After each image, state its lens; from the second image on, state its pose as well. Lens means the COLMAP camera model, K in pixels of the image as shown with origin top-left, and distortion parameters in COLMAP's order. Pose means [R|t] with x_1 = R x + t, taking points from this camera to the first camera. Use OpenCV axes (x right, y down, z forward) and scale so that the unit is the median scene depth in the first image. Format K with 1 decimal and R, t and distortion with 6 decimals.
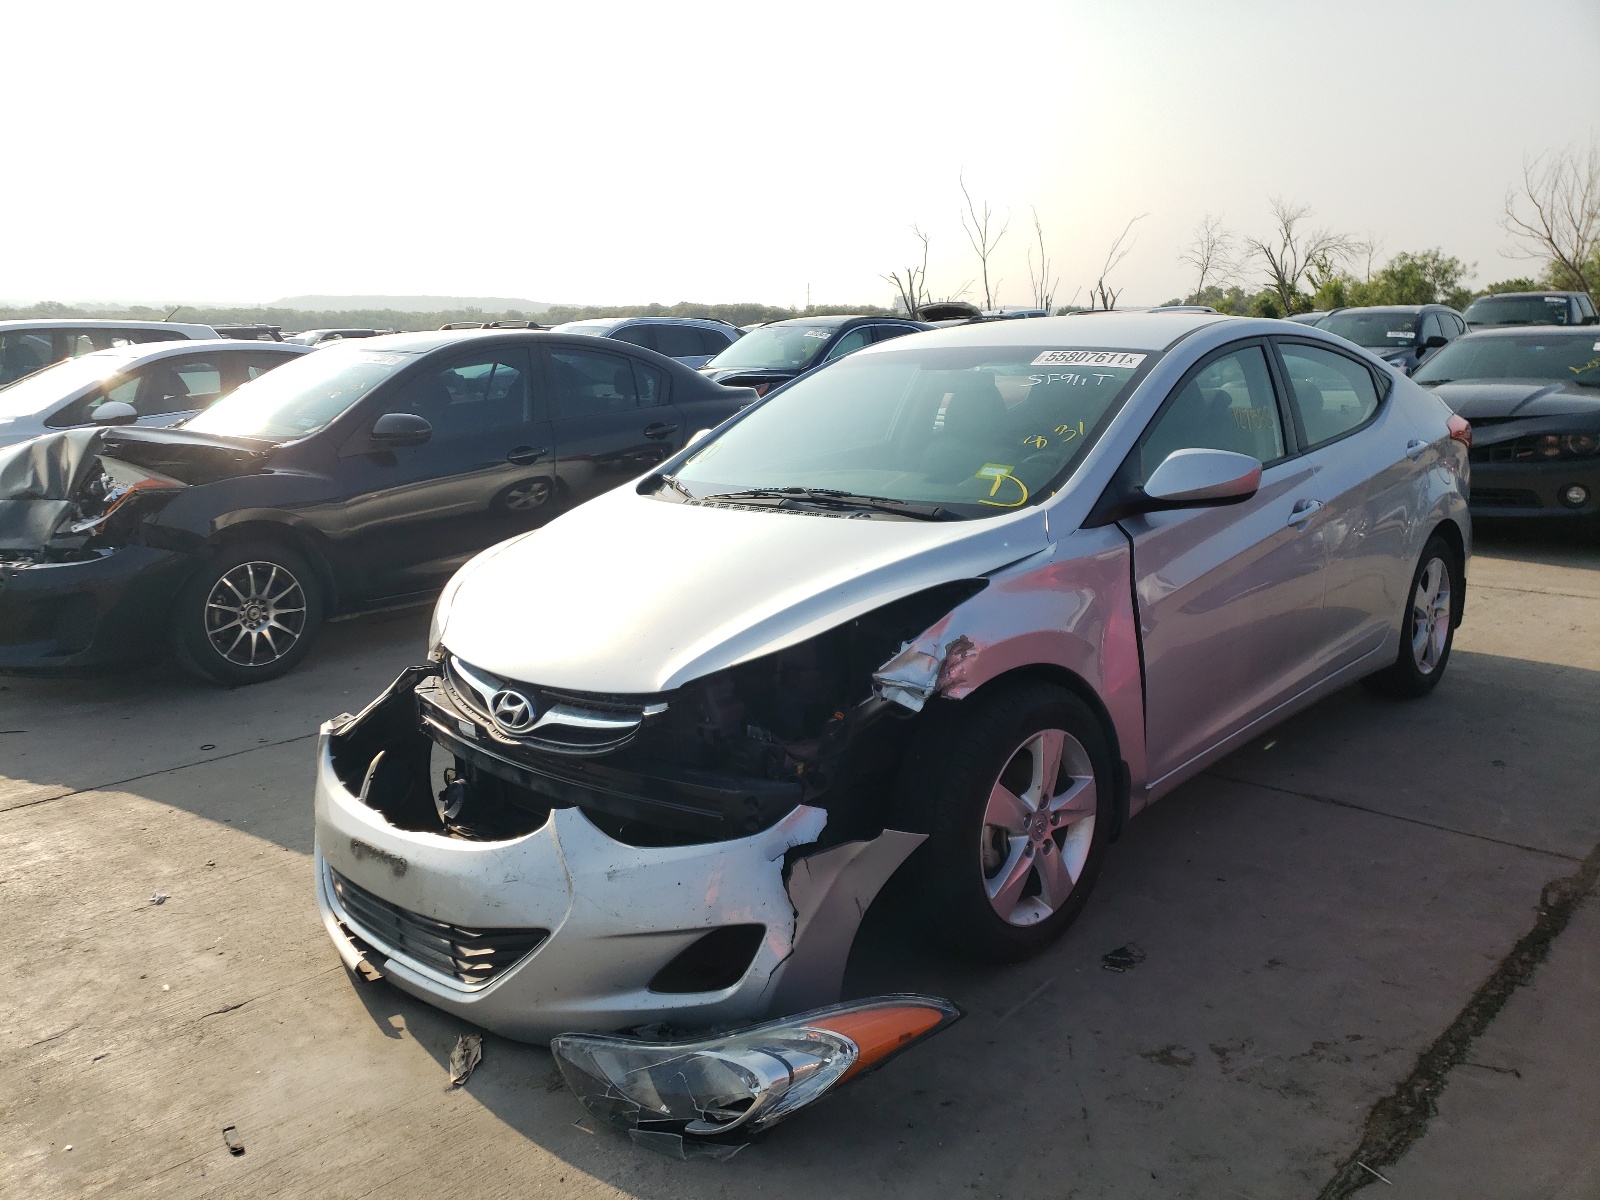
lens RADIAL K [[1233.2, 0, 800.0], [0, 1233.2, 600.0], [0, 0, 1]] dist [0.027865, -0.004354]
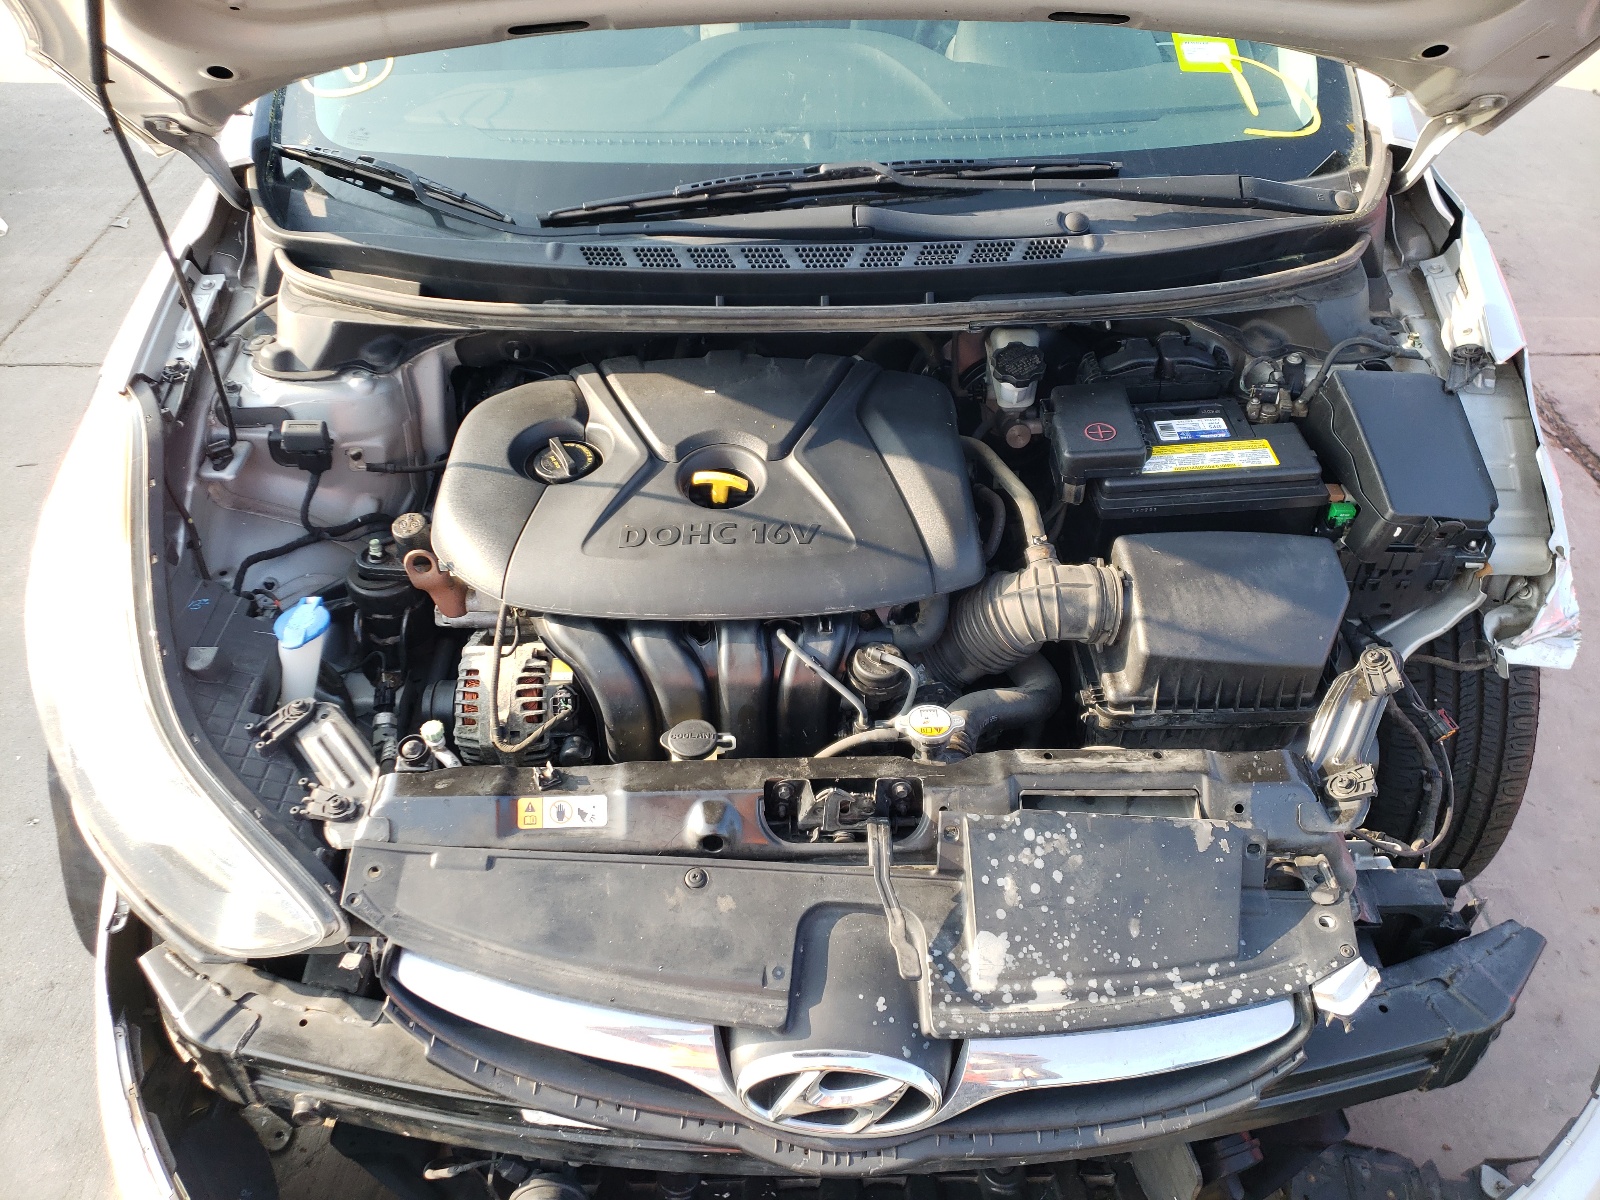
lens RADIAL K [[1266.8, 0, 800.0], [0, 1266.8, 600.0], [0, 0, 1]] dist [-0.005529, -0.006018]
pose [[0.736676, -0.436444, 0.516552, -0.313036], [0.136714, 0.844198, 0.518304, -0.196963], [-0.662282, -0.311202, 0.681568, 0.668853]]
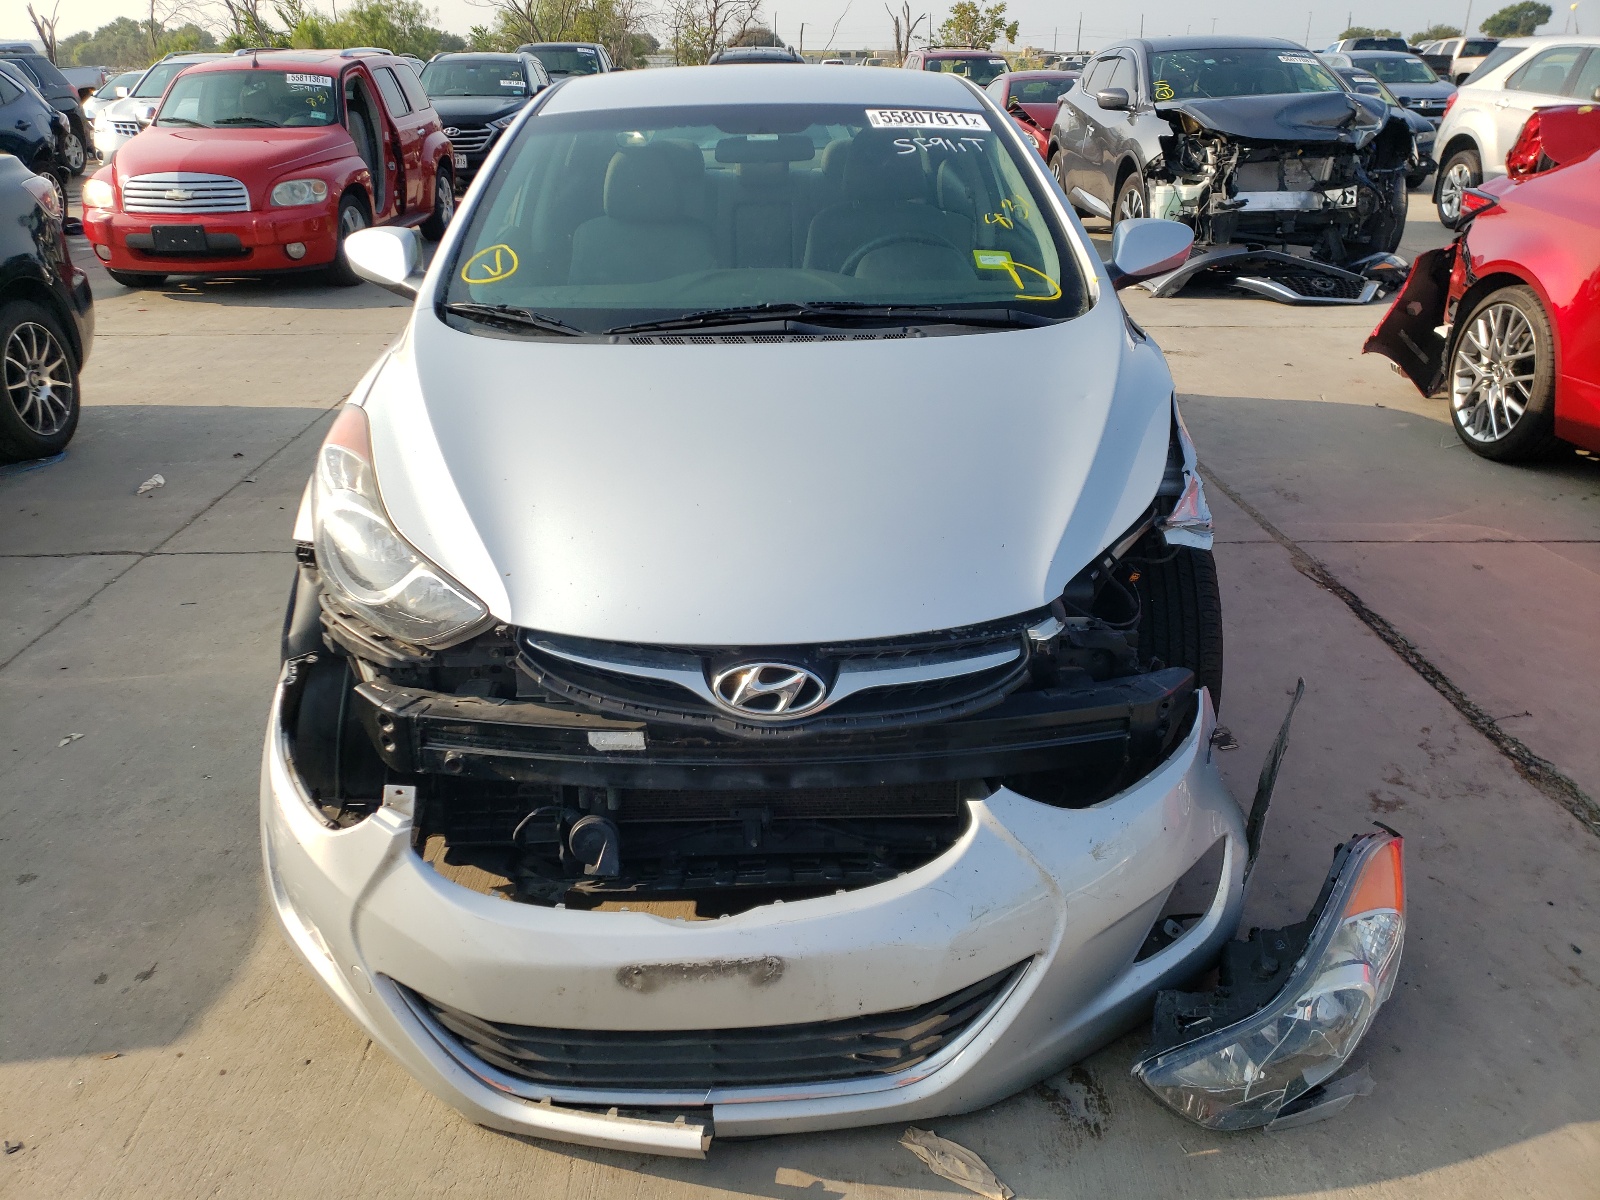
lens RADIAL K [[1233.2, 0, 800.0], [0, 1233.2, 600.0], [0, 0, 1]] dist [0.027865, -0.004354]
pose [[0.726571, -0.260002, 0.635998, -0.531608], [0.138267, 0.962030, 0.235330, -0.094011], [-0.673035, -0.083046, 0.734933, 0.423470]]
